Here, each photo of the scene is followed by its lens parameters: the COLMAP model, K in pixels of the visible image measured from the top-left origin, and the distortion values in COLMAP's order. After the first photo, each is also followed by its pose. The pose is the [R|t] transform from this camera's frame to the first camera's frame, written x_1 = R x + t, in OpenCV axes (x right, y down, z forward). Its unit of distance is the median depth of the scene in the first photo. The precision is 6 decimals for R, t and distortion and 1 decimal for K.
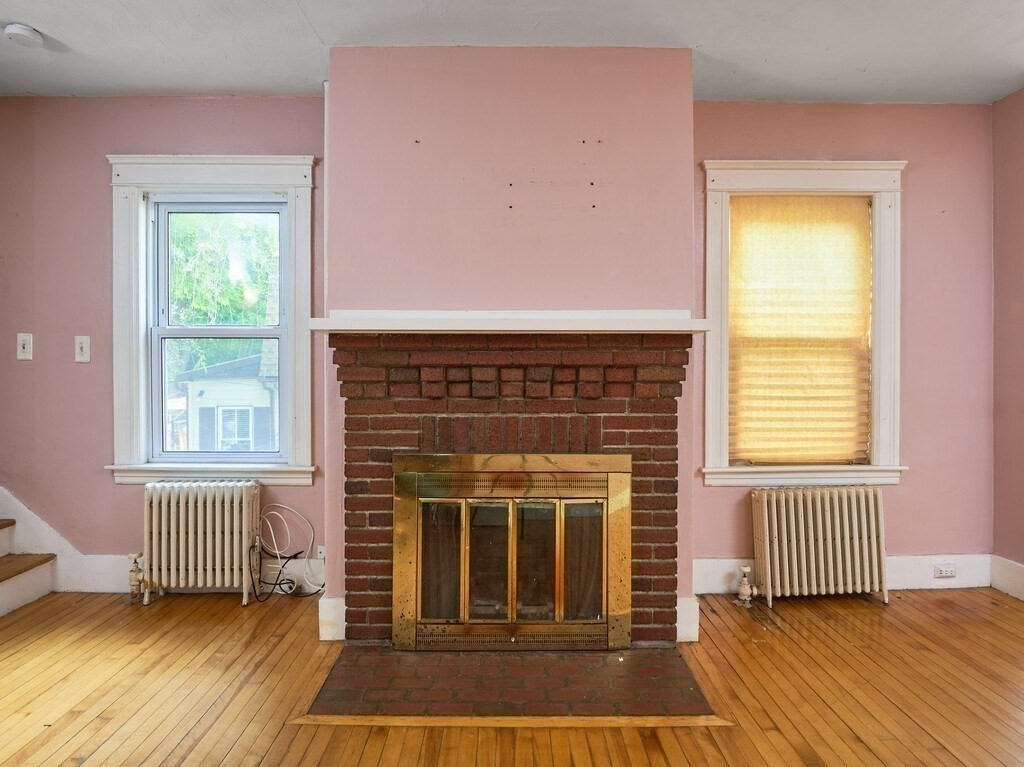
lens RADIAL K [[584.5, 0, 511.8], [0, 584.5, 378.0], [0, 0, 1]] dist [-0.016313, -0.000442]
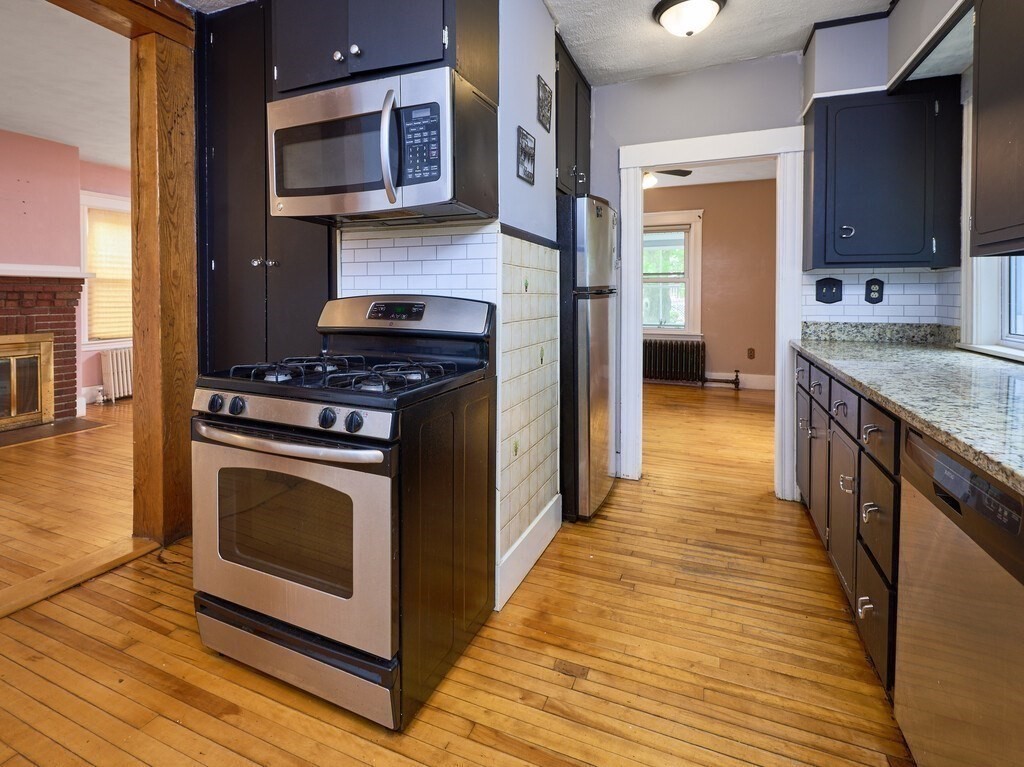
lens RADIAL K [[519.6, 0, 480.3], [0, 519.6, 305.2], [0, 0, 1]] dist [0.003368, -0.000967]
pose [[0.408665, -0.014530, 0.912569, -0.883412], [0.003355, 0.999890, 0.014418, 0.005272], [-0.912678, -0.002830, 0.408669, -1.205975]]
